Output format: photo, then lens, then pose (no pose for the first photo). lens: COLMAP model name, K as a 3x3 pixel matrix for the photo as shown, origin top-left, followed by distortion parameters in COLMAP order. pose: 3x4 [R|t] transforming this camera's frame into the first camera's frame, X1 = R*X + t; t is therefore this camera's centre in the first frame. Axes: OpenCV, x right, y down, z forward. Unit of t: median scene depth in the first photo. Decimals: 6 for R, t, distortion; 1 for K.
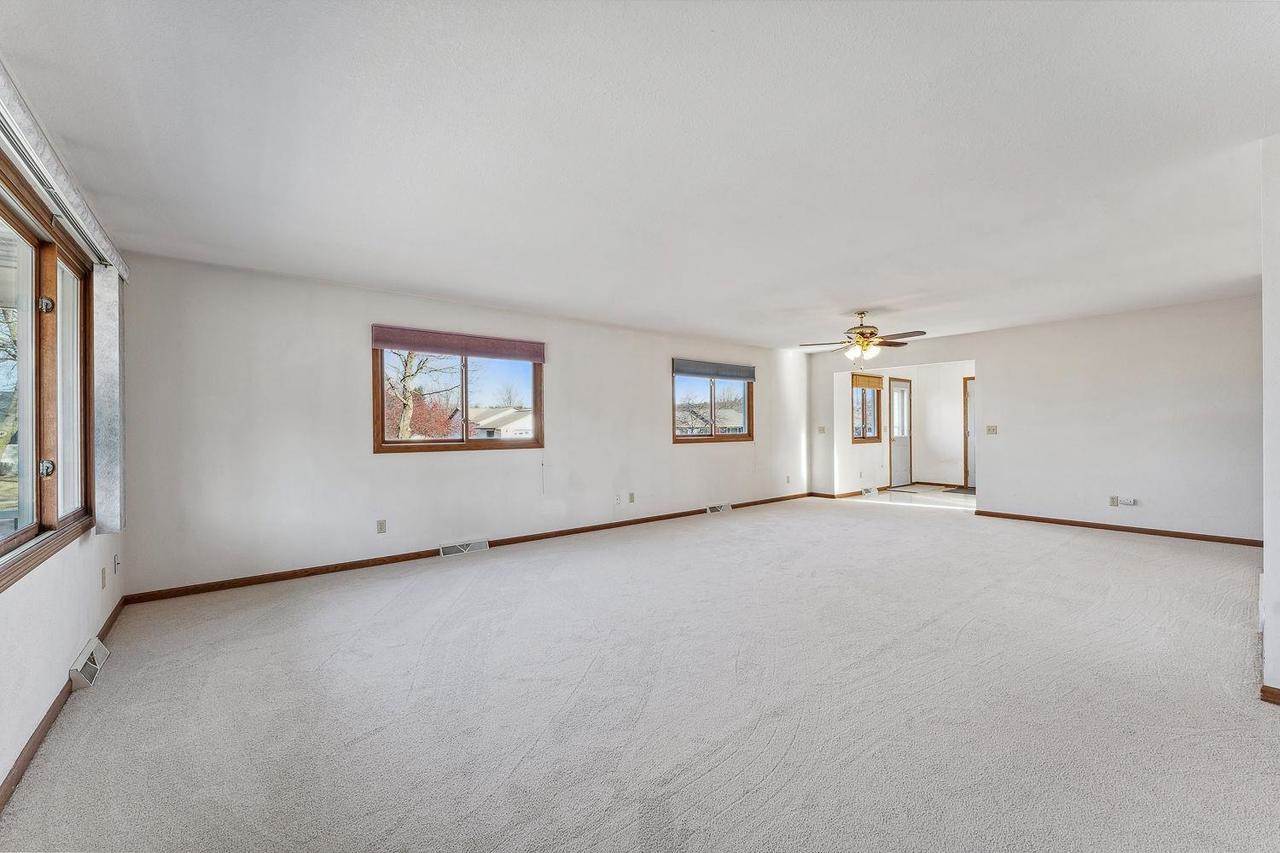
lens RADIAL K [[511.4, 0, 643.8], [0, 511.4, 426.5], [0, 0, 1]] dist [0.000089, 0.000347]
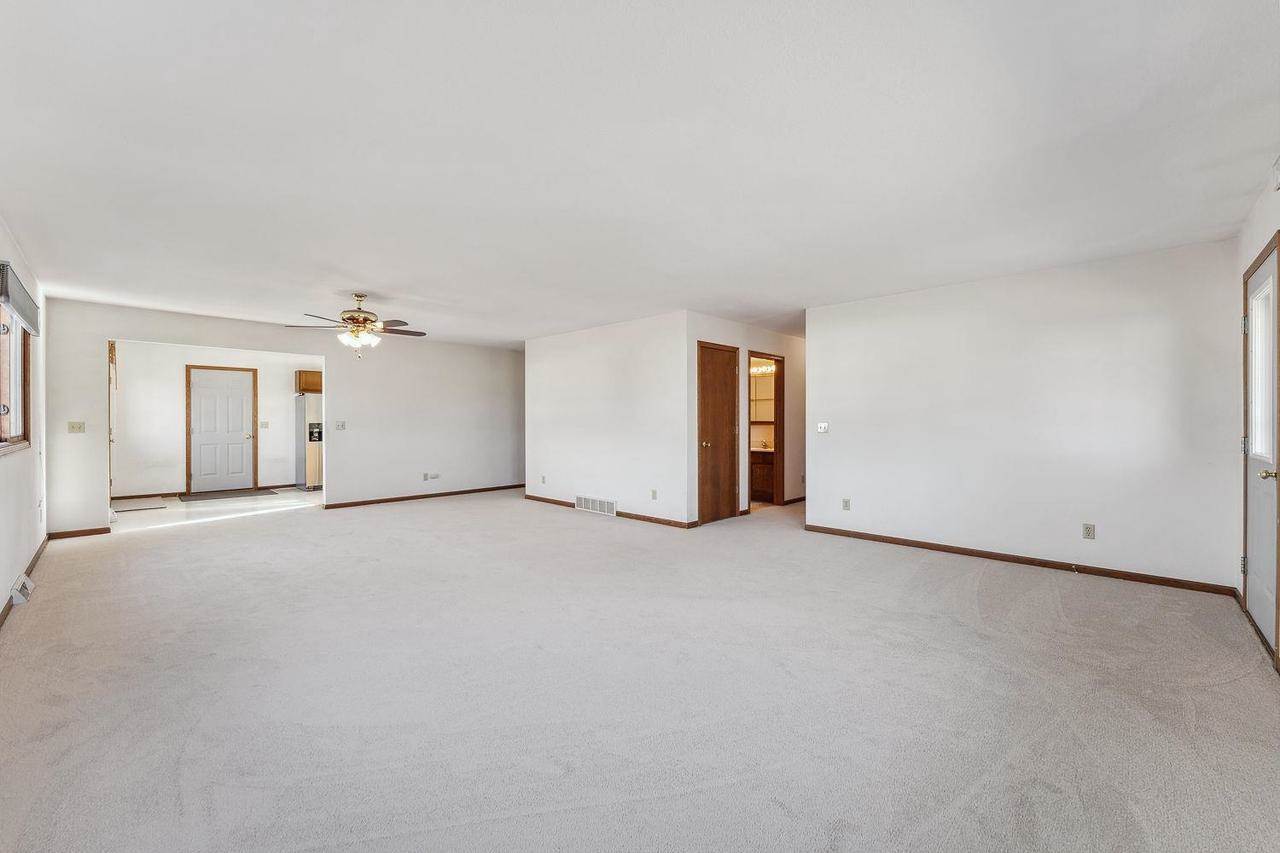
lens RADIAL K [[511.4, 0, 636.6], [0, 511.4, 425.0], [0, 0, 1]] dist [0.000089, 0.000347]
pose [[-0.126785, -0.001234, 0.991929, -0.343826], [-0.000114, 0.999999, 0.001229, 0.003263], [-0.991930, 0.000043, -0.126785, 0.413584]]
